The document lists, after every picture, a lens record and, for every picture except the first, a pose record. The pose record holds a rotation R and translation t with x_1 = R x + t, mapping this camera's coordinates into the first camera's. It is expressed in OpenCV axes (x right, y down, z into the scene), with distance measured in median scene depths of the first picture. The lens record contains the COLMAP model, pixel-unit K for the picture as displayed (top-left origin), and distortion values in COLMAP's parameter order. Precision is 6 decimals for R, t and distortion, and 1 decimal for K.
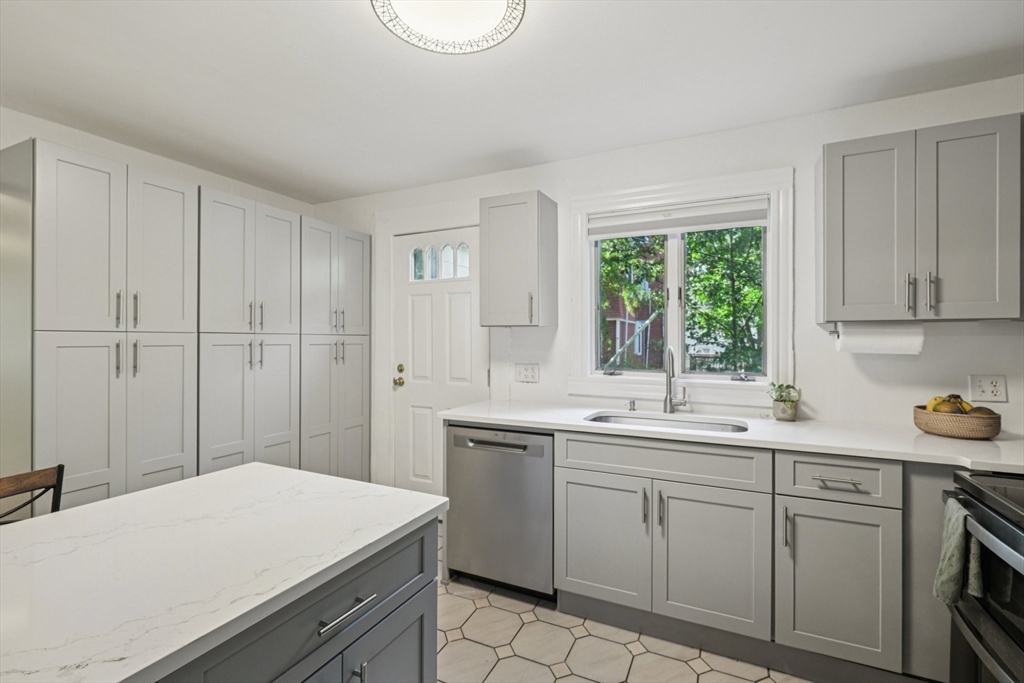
lens RADIAL K [[460.1, 0, 513.7], [0, 460.1, 341.2], [0, 0, 1]] dist [0.000342, -0.000761]
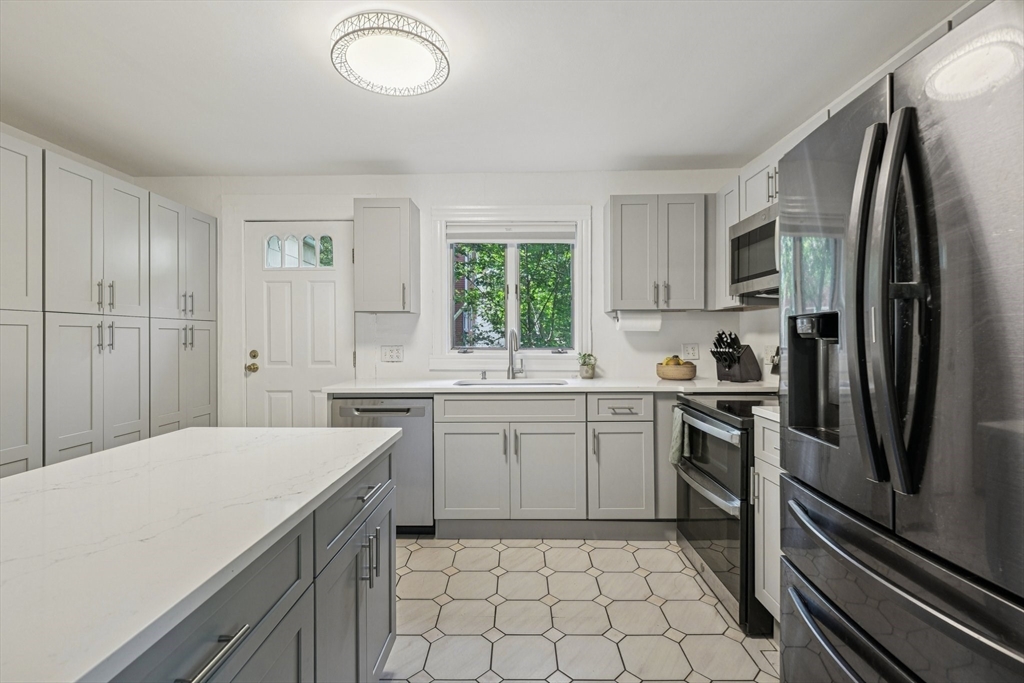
lens RADIAL K [[460.1, 0, 513.7], [0, 460.1, 341.2], [0, 0, 1]] dist [0.000342, -0.000761]
pose [[0.905406, -0.009693, 0.424436, -0.231893], [0.007514, 0.999949, 0.006808, 0.040857], [-0.424480, -0.002975, 0.905432, -0.215588]]
